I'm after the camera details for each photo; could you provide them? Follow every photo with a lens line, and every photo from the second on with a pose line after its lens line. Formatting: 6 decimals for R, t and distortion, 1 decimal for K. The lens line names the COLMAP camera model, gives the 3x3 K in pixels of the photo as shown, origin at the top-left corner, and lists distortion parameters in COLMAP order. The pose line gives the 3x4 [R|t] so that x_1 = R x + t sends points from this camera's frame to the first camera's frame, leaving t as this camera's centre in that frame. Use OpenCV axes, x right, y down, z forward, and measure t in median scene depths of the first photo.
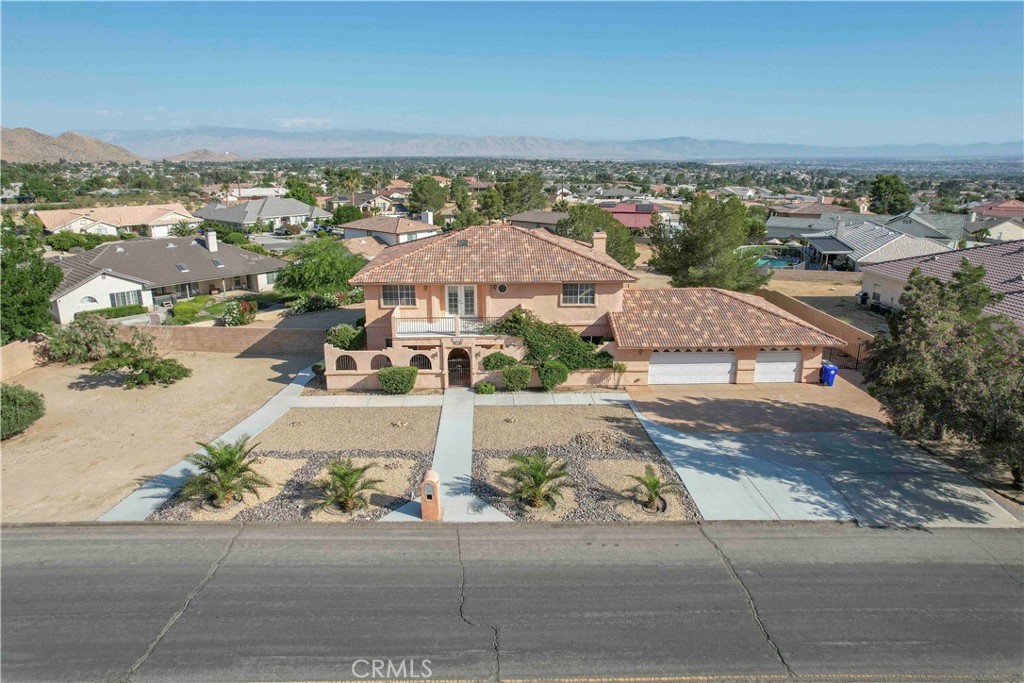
lens RADIAL K [[656.5, 0, 512.3], [0, 656.5, 340.3], [0, 0, 1]] dist [-0.068936, 0.057335]
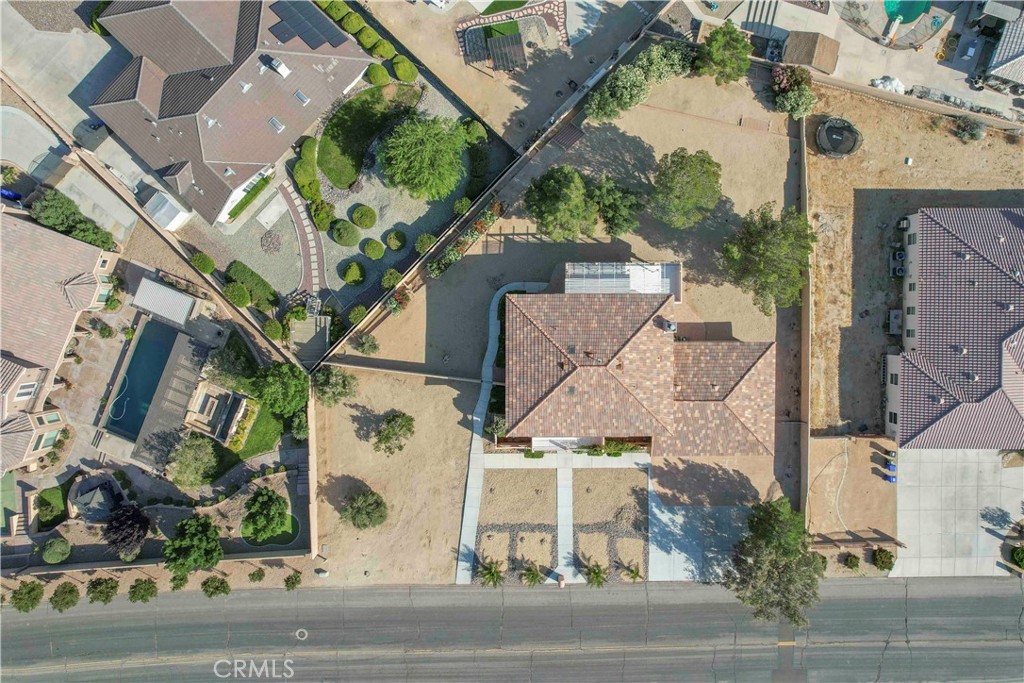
lens RADIAL K [[656.5, 0, 510.8], [0, 656.5, 340.3], [0, 0, 1]] dist [-0.068936, 0.057335]
pose [[0.999292, 0.037610, 0.000418, -0.248847], [-0.010205, 0.260410, 0.965444, -1.851560], [0.036202, -0.964765, 0.260610, 0.786383]]
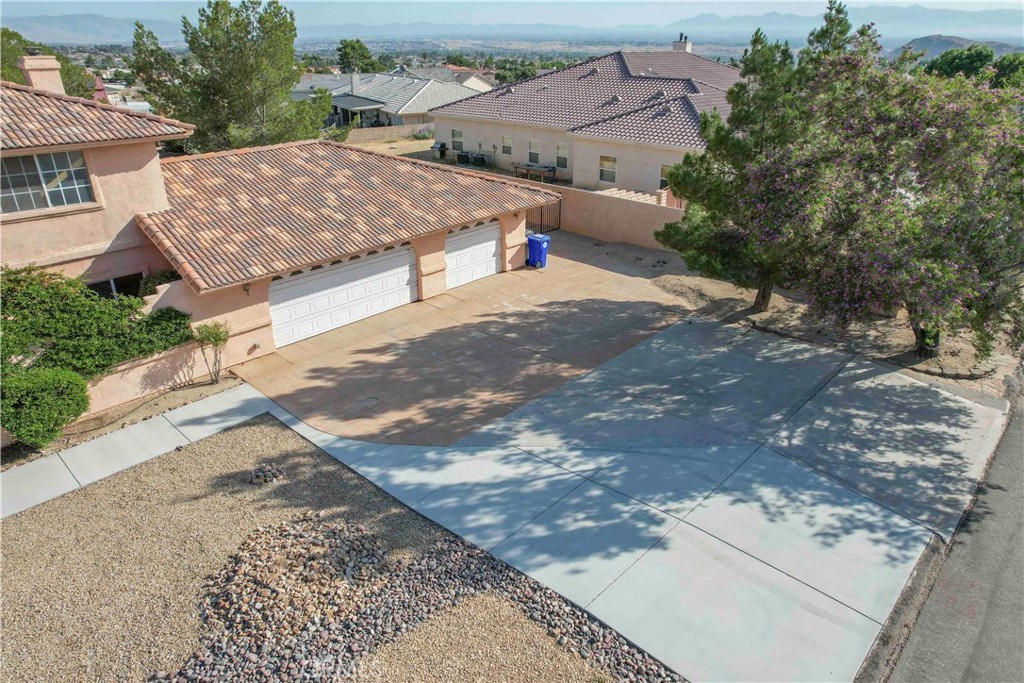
lens RADIAL K [[656.5, 0, 512.1], [0, 656.5, 336.3], [0, 0, 1]] dist [-0.068936, 0.057335]
pose [[0.714119, -0.290520, 0.636893, 0.030335], [0.188026, 0.955986, 0.225249, -0.016737], [-0.674300, -0.041102, 0.737313, 0.538284]]
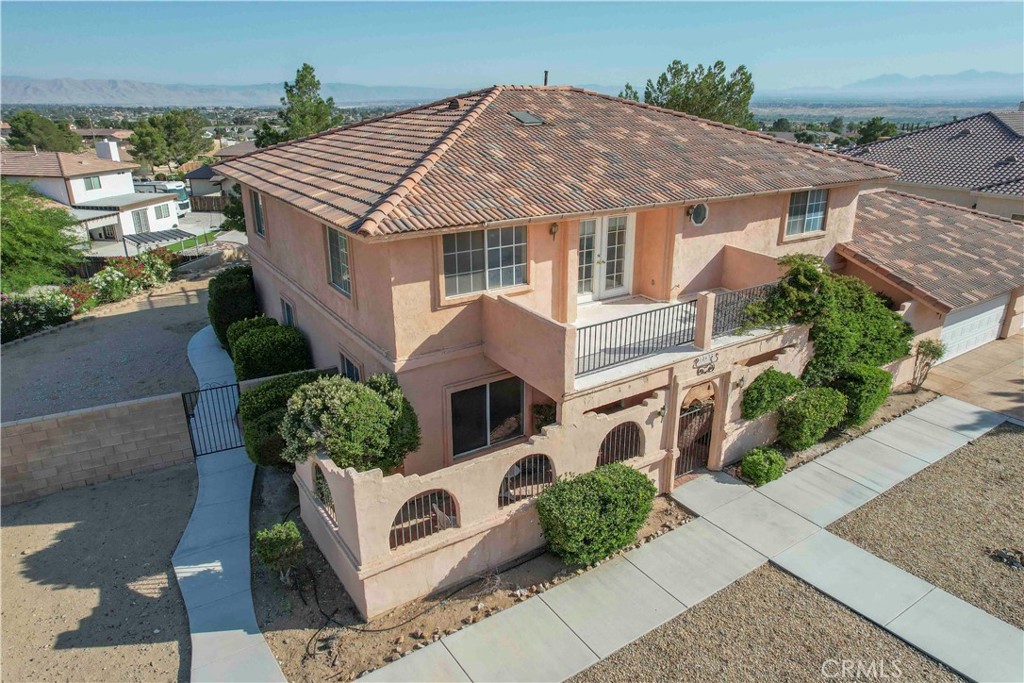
lens RADIAL K [[656.5, 0, 512.0], [0, 656.5, 336.4], [0, 0, 1]] dist [-0.068936, 0.057335]
pose [[0.856903, -0.178647, 0.483531, -0.338763], [0.143633, 0.983624, 0.108872, -0.066239], [-0.495063, -0.023842, 0.868530, 0.720383]]
